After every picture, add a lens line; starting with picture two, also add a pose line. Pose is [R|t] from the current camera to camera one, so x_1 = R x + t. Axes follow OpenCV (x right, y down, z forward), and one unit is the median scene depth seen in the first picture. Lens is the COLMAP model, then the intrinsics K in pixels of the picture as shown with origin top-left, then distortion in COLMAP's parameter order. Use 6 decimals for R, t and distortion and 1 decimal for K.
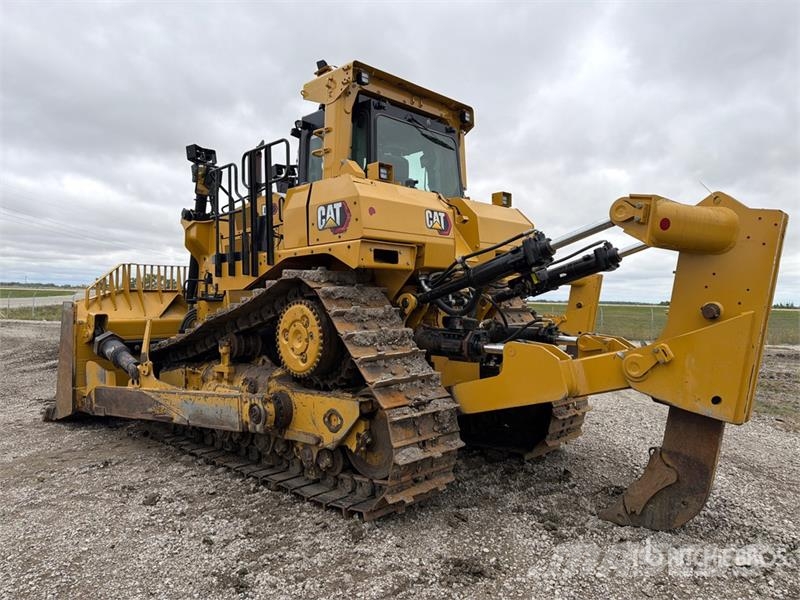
lens RADIAL K [[562.7, 0, 396.3], [0, 562.7, 299.5], [0, 0, 1]] dist [0.094998, -0.141078]
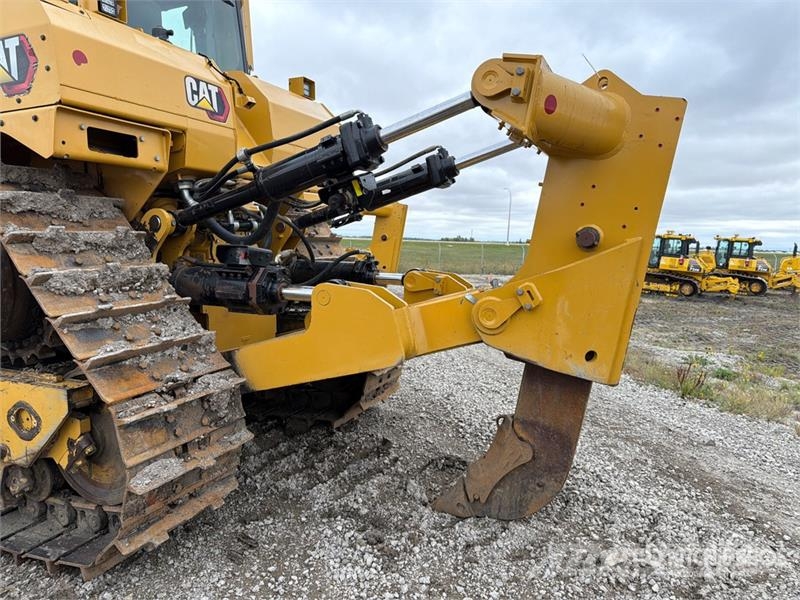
lens RADIAL K [[554.0, 0, 388.5], [0, 554.0, 298.4], [0, 0, 1]] dist [0.075104, -0.062622]
pose [[0.941287, -0.027792, 0.336463, 0.050842], [-0.010929, 0.993575, 0.112644, 0.016457], [-0.337432, -0.109708, 0.934935, 0.329155]]
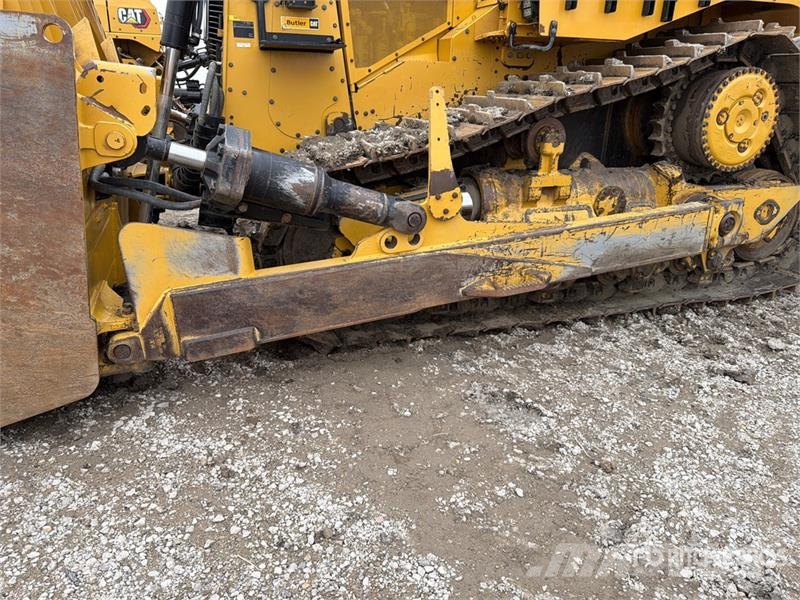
lens RADIAL K [[561.9, 0, 396.5], [0, 561.9, 305.2], [0, 0, 1]] dist [0.068812, -0.084733]
pose [[0.430597, -0.304201, 0.849734, -1.194711], [-0.034749, 0.935201, 0.352407, 0.049437], [-0.901875, -0.181273, 0.392124, 1.140537]]
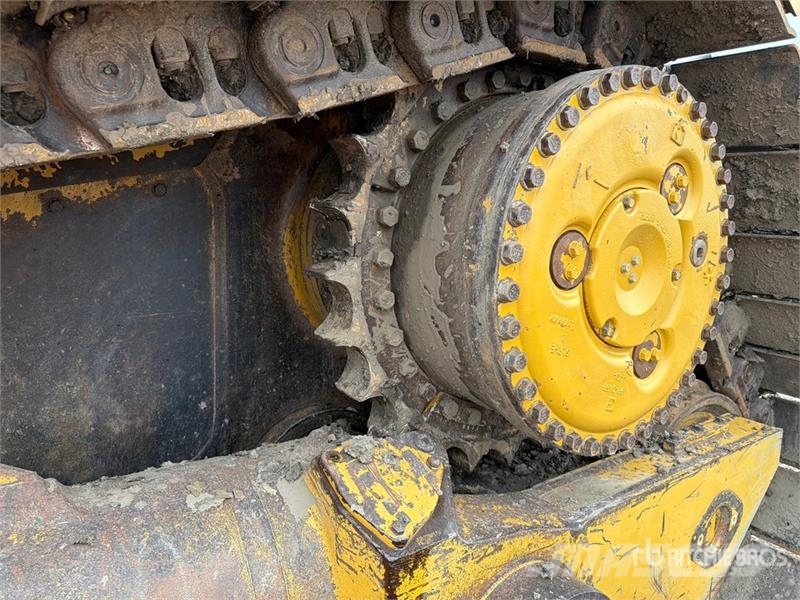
lens RADIAL K [[566.9, 0, 396.9], [0, 566.9, 296.1], [0, 0, 1]] dist [0.050959, -0.081301]
pose [[0.174977, -0.138080, 0.974842, -0.413395], [-0.047686, 0.987766, 0.148470, 0.055818], [-0.983417, -0.072465, 0.166252, 1.113136]]
